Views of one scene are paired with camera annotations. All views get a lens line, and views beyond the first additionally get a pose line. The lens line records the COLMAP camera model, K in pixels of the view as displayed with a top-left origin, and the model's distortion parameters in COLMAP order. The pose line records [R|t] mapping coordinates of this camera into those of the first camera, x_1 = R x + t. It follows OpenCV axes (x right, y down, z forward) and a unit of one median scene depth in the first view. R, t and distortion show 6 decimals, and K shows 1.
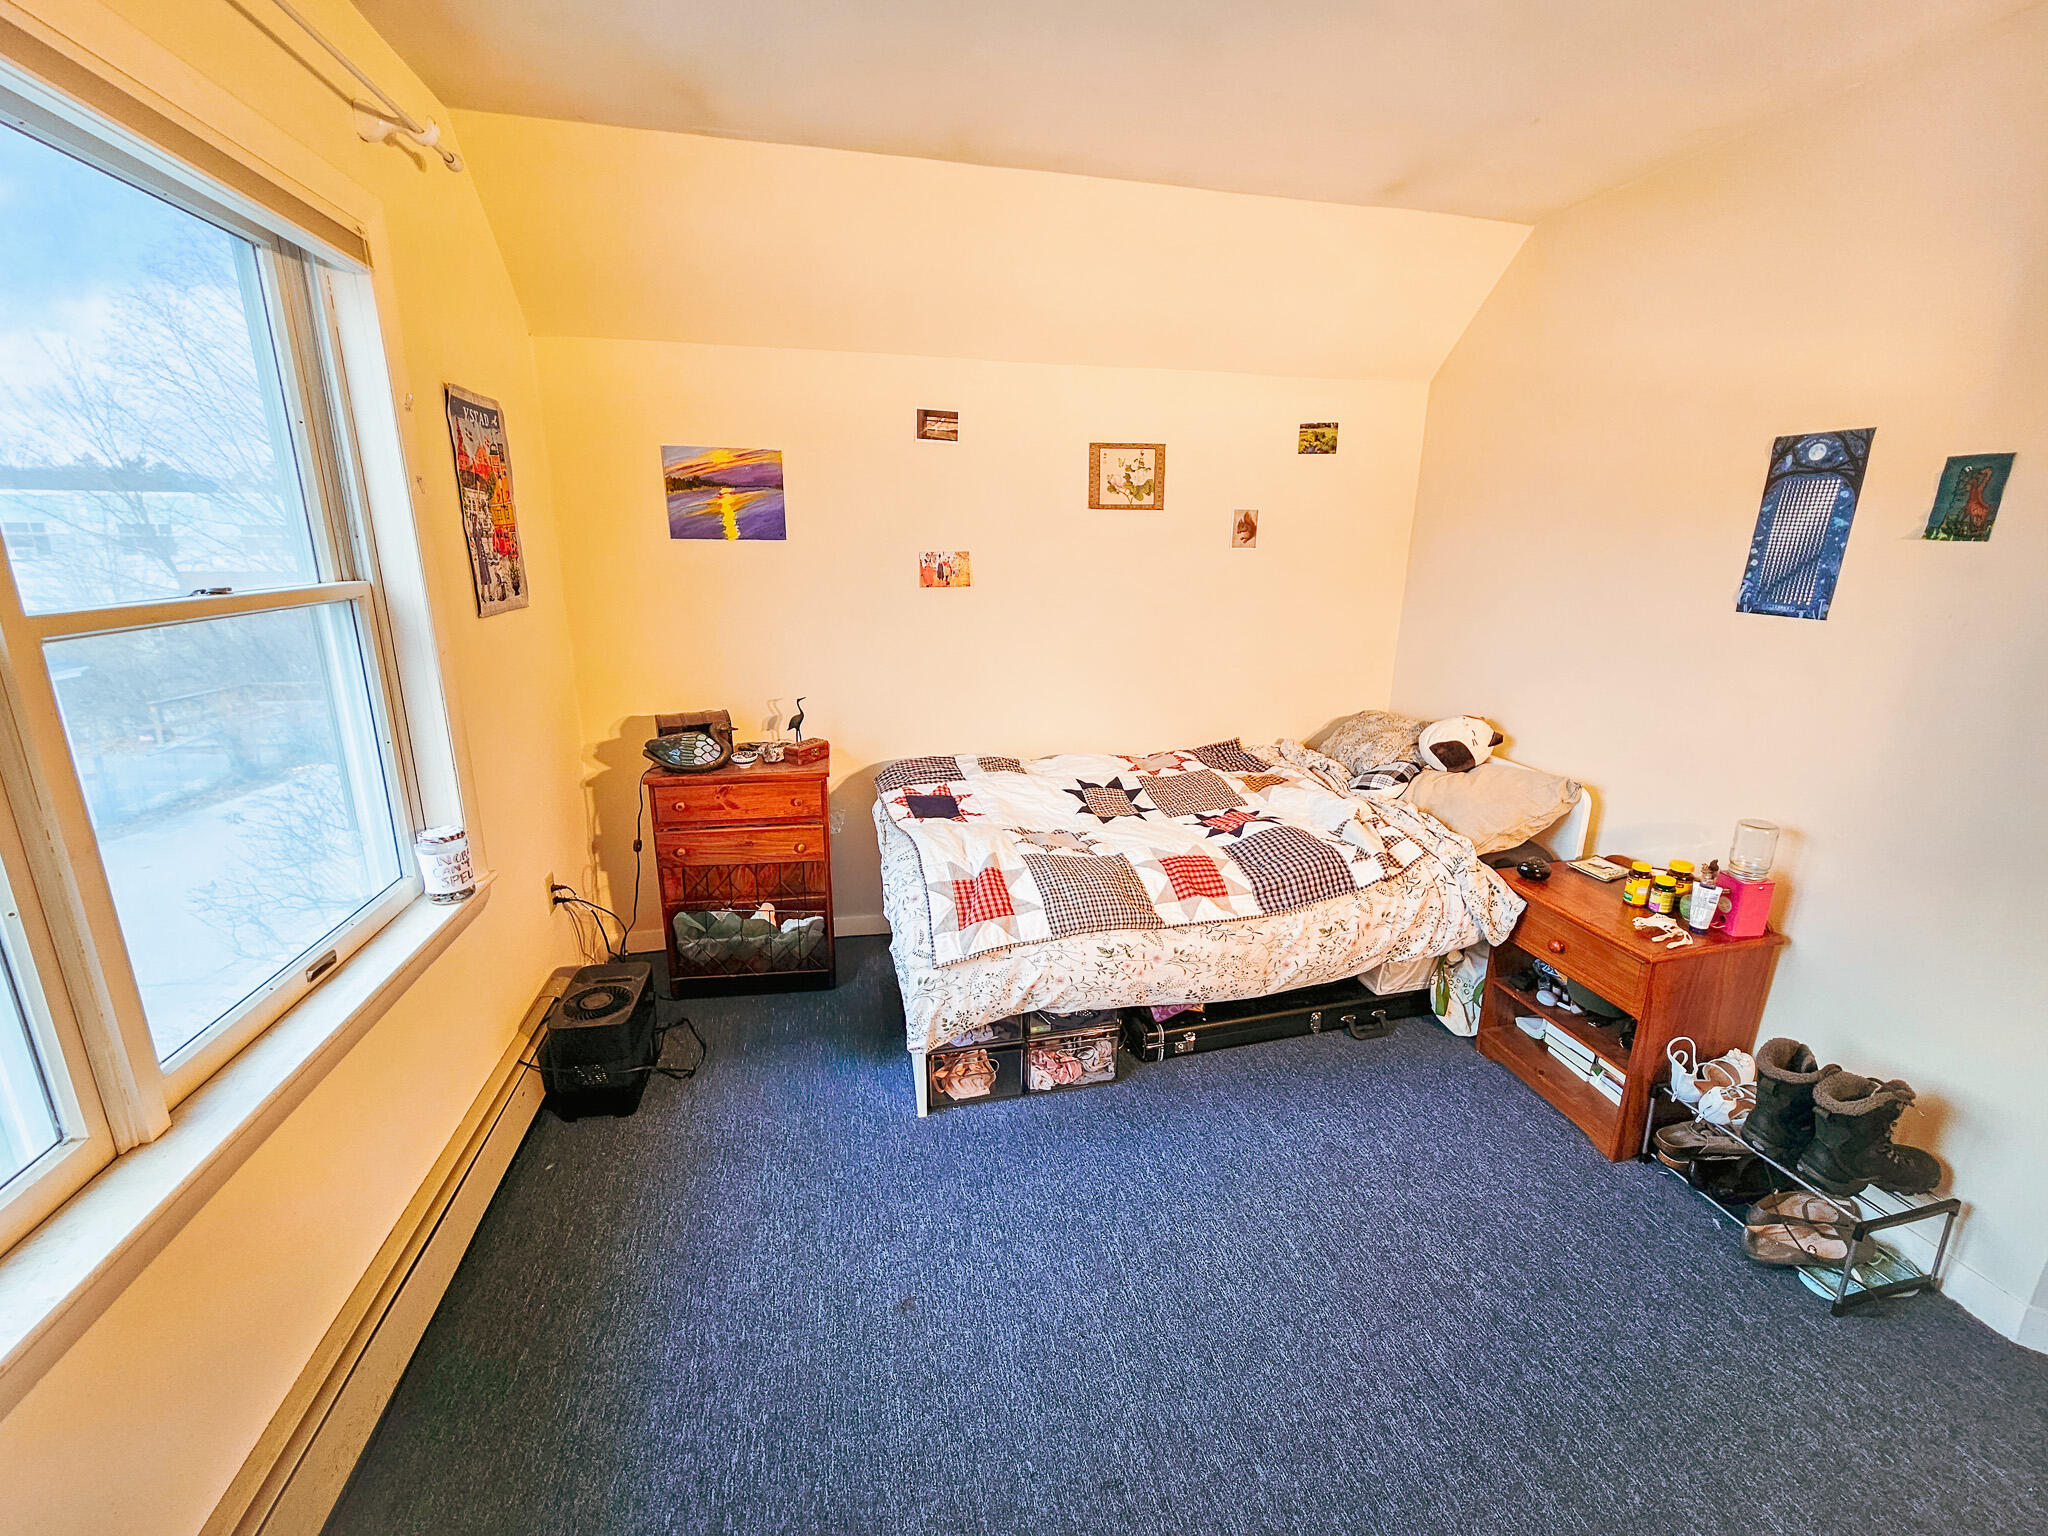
lens RADIAL K [[839.5, 0, 1017.4], [0, 839.5, 761.1], [0, 0, 1]] dist [-0.002558, 0.000435]
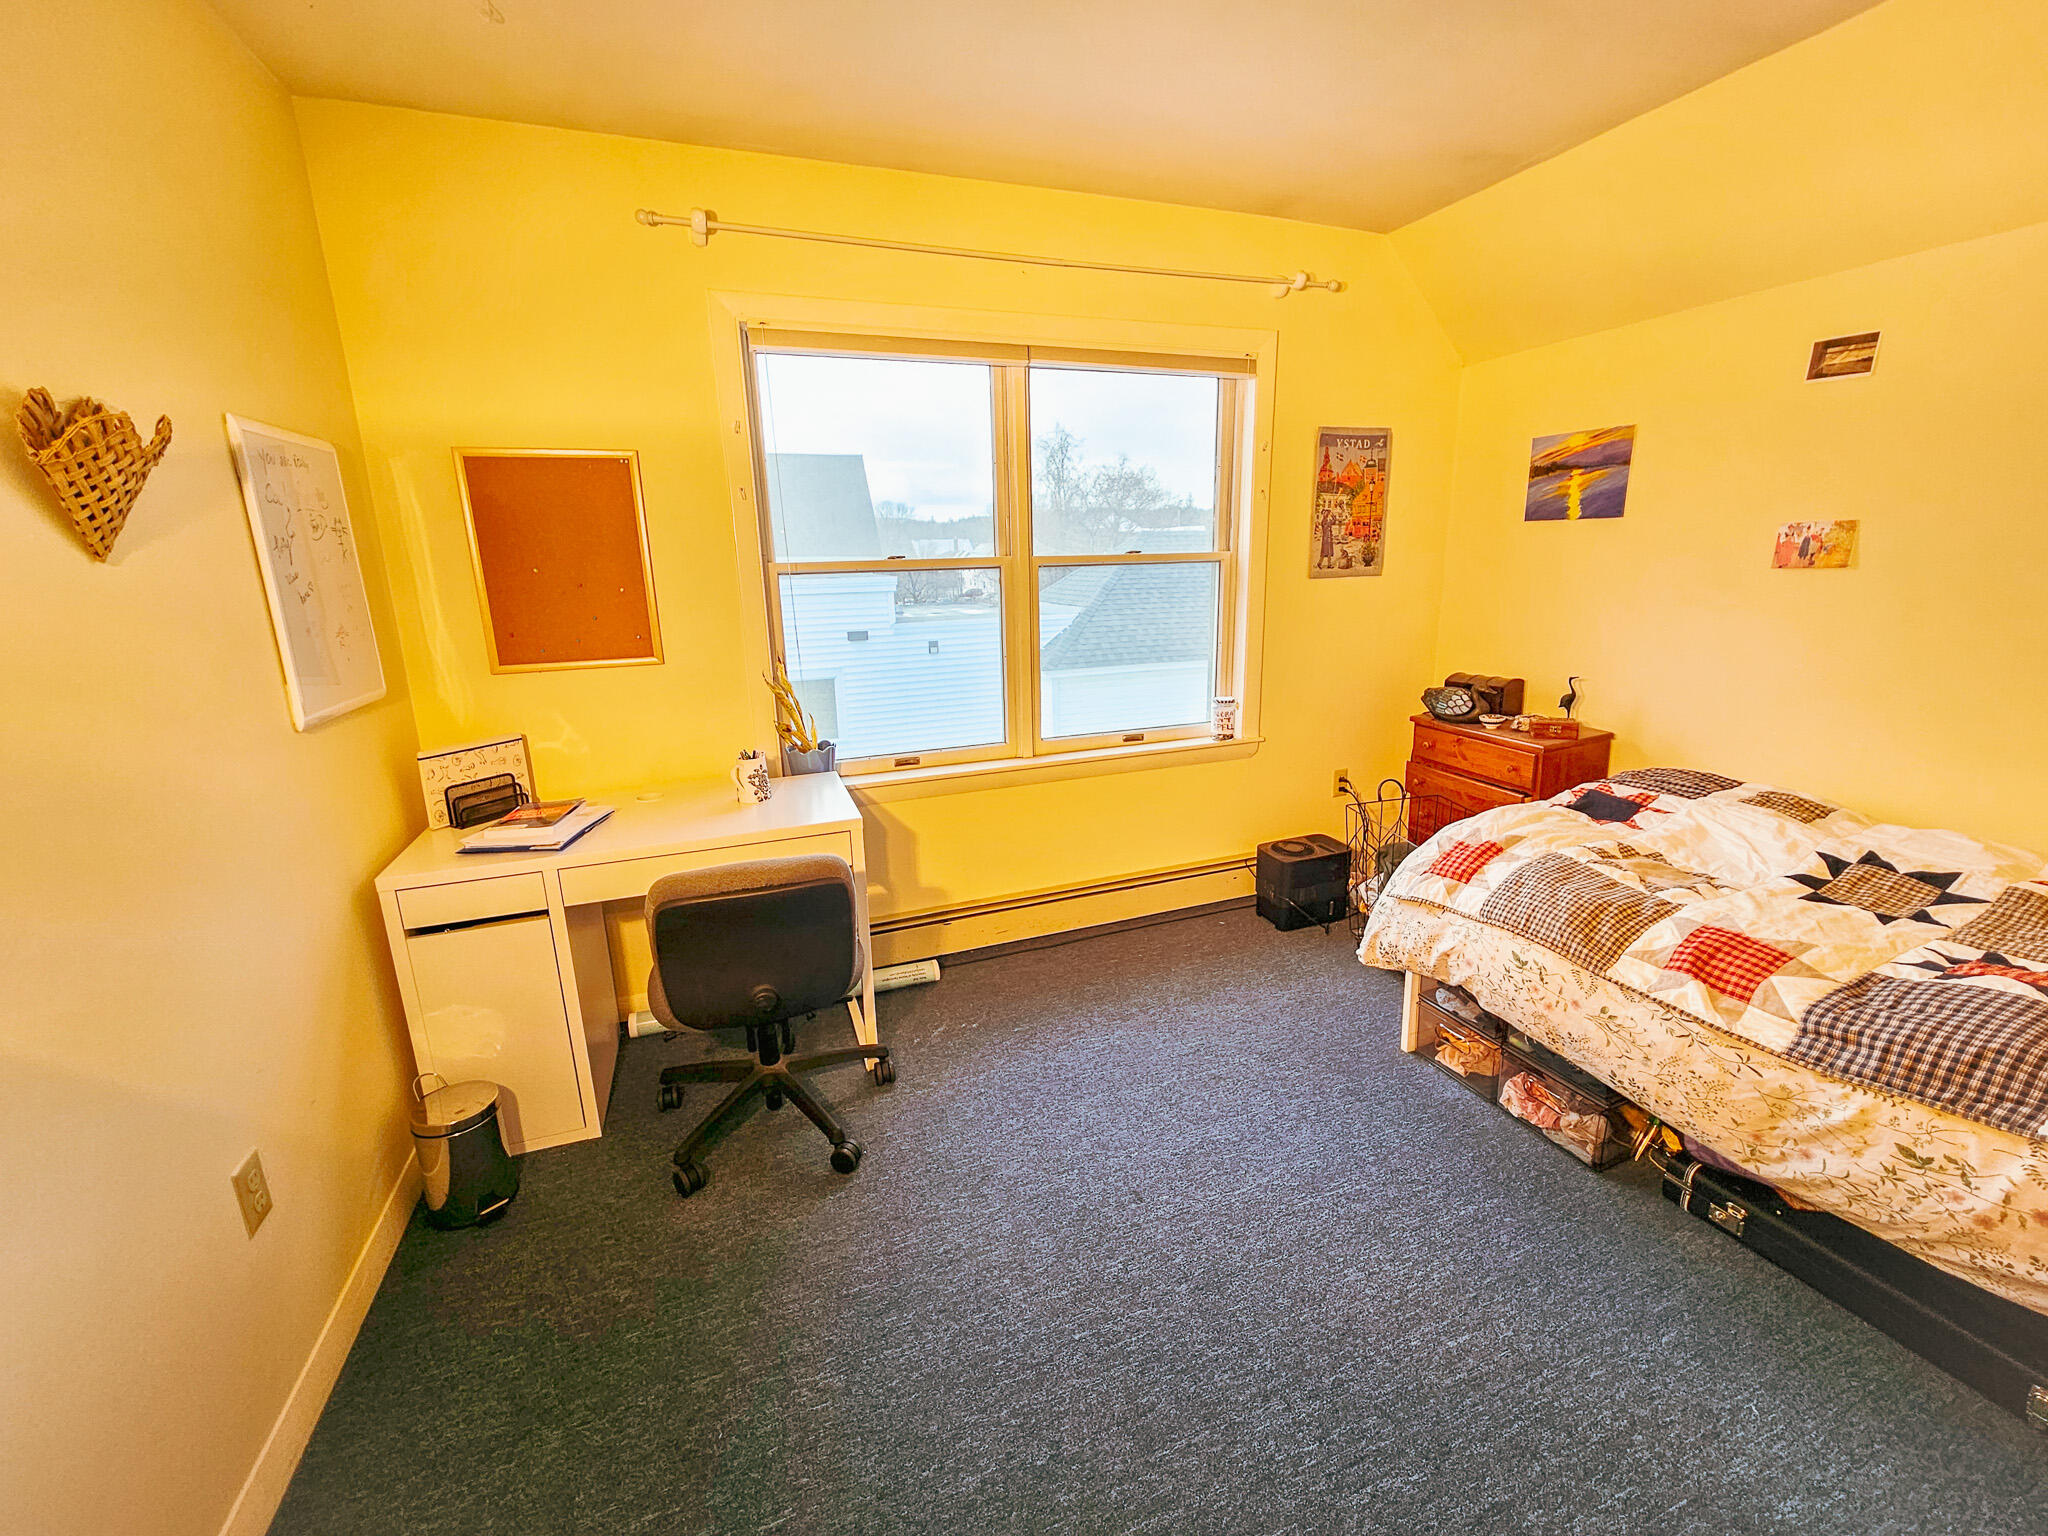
lens RADIAL K [[839.5, 0, 1033.9], [0, 839.5, 758.7], [0, 0, 1]] dist [-0.002558, 0.000435]
pose [[0.148291, 0.222910, -0.963494, 0.765209], [-0.234979, 0.954306, 0.184619, -0.019398], [0.960622, 0.199024, 0.193895, 0.262728]]
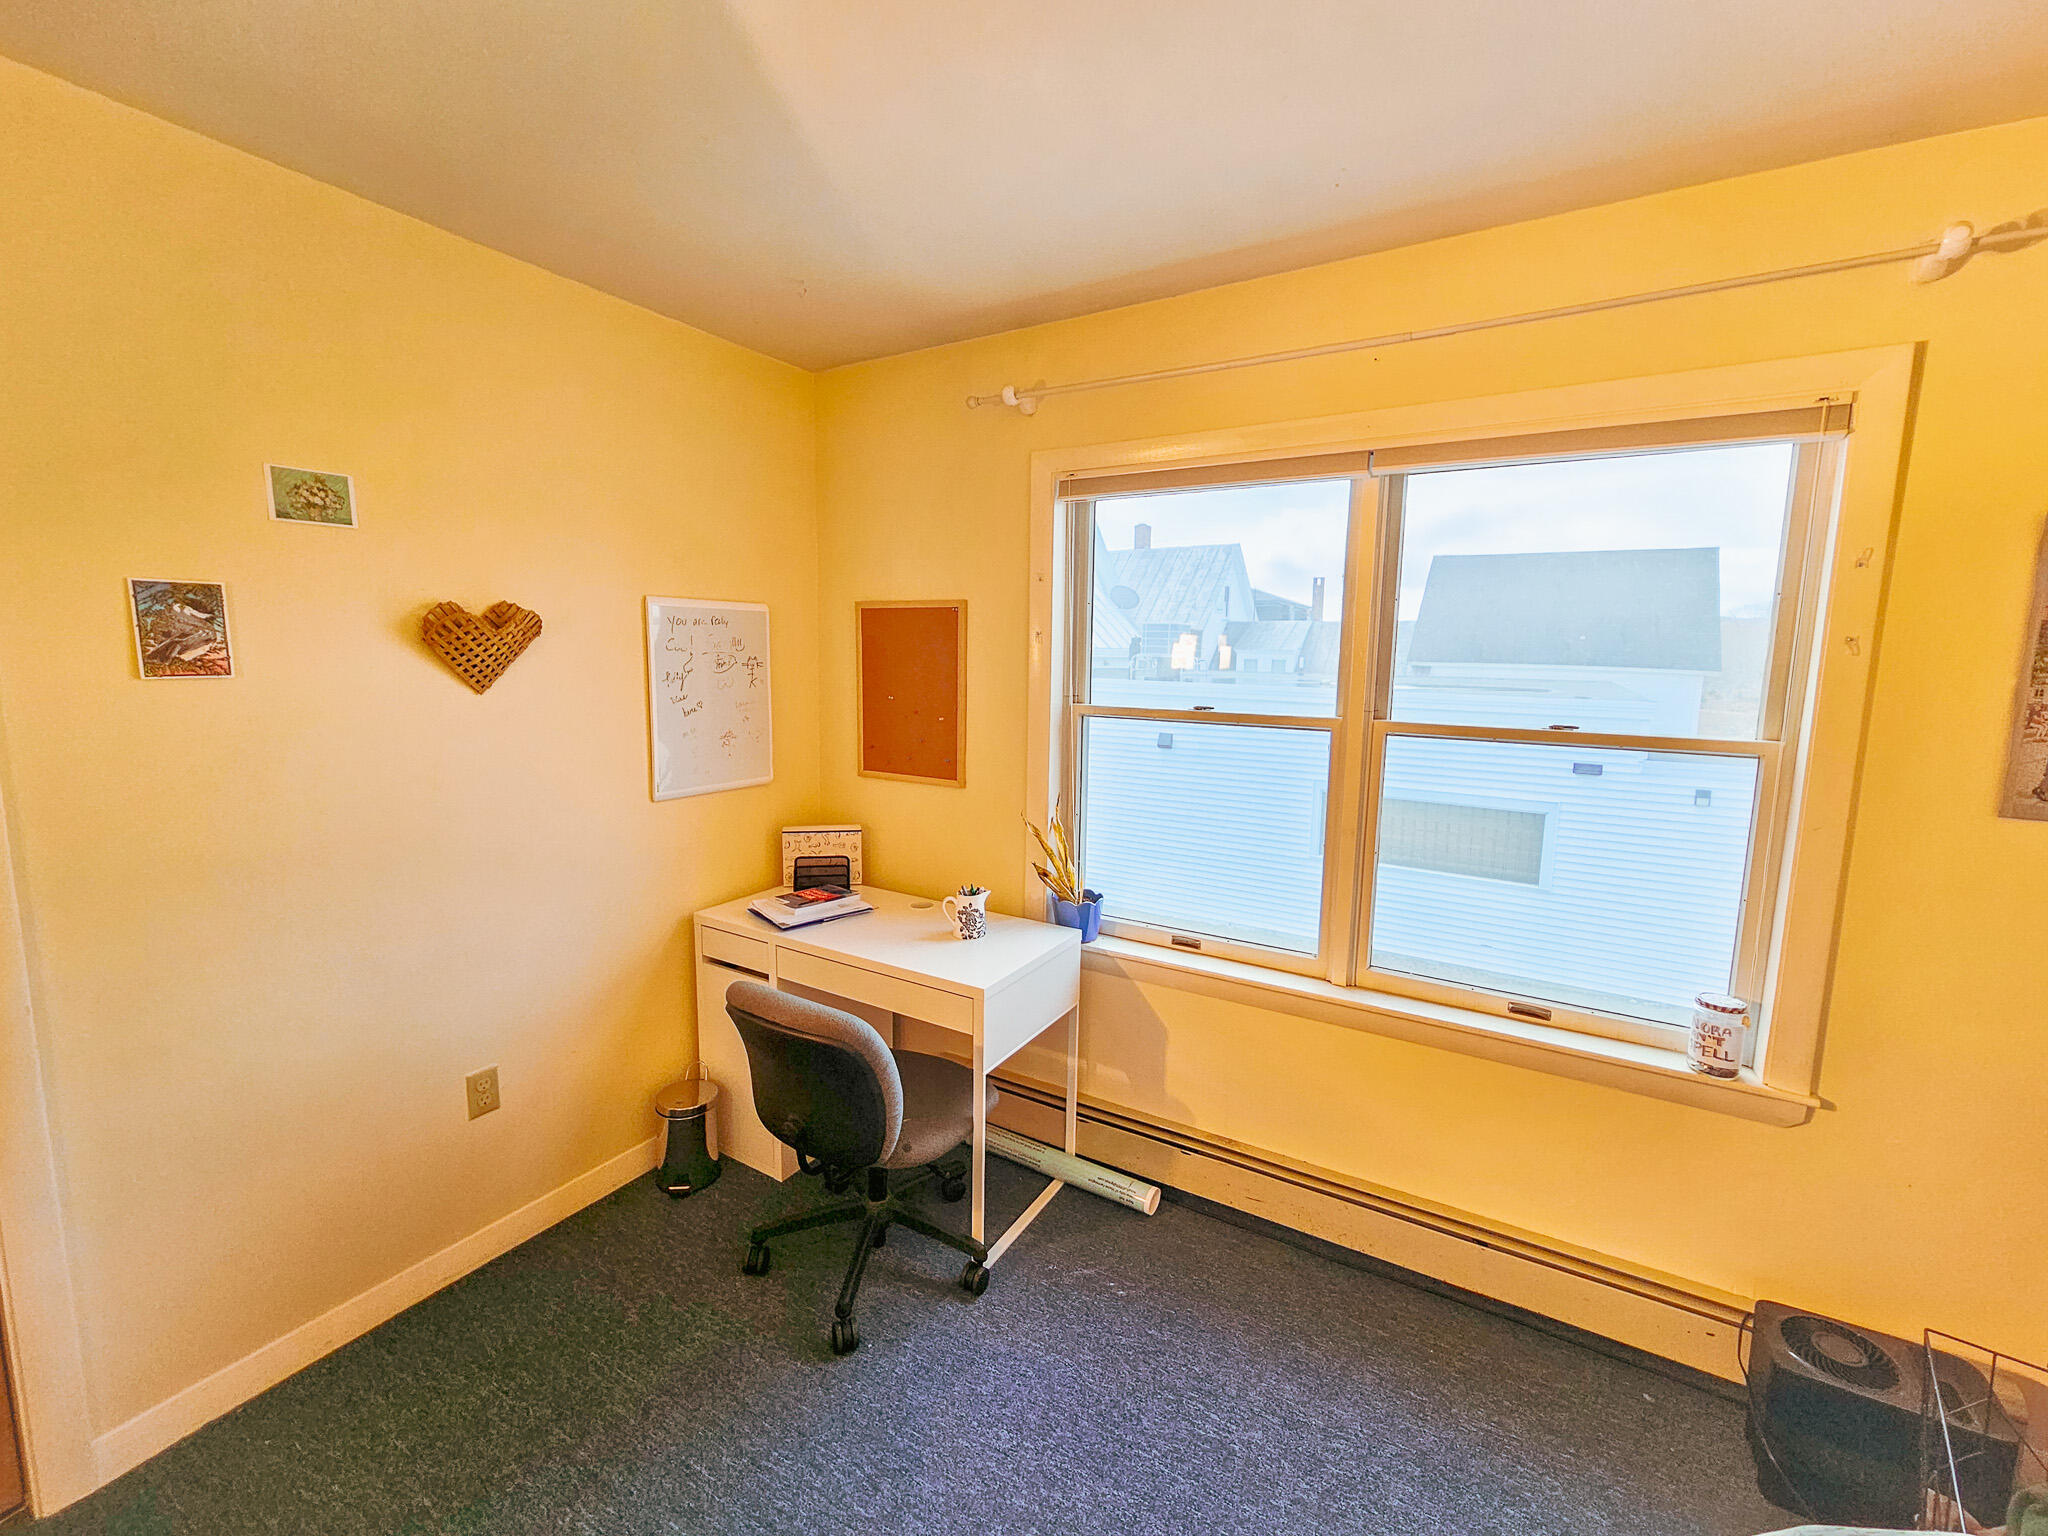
lens RADIAL K [[839.5, 0, 1020.3], [0, 839.5, 758.9], [0, 0, 1]] dist [-0.002558, 0.000435]
pose [[-0.673910, 0.068331, -0.735646, 0.434148], [-0.219658, 0.932157, 0.287808, -0.220757], [0.705404, 0.355547, -0.613181, 0.756381]]
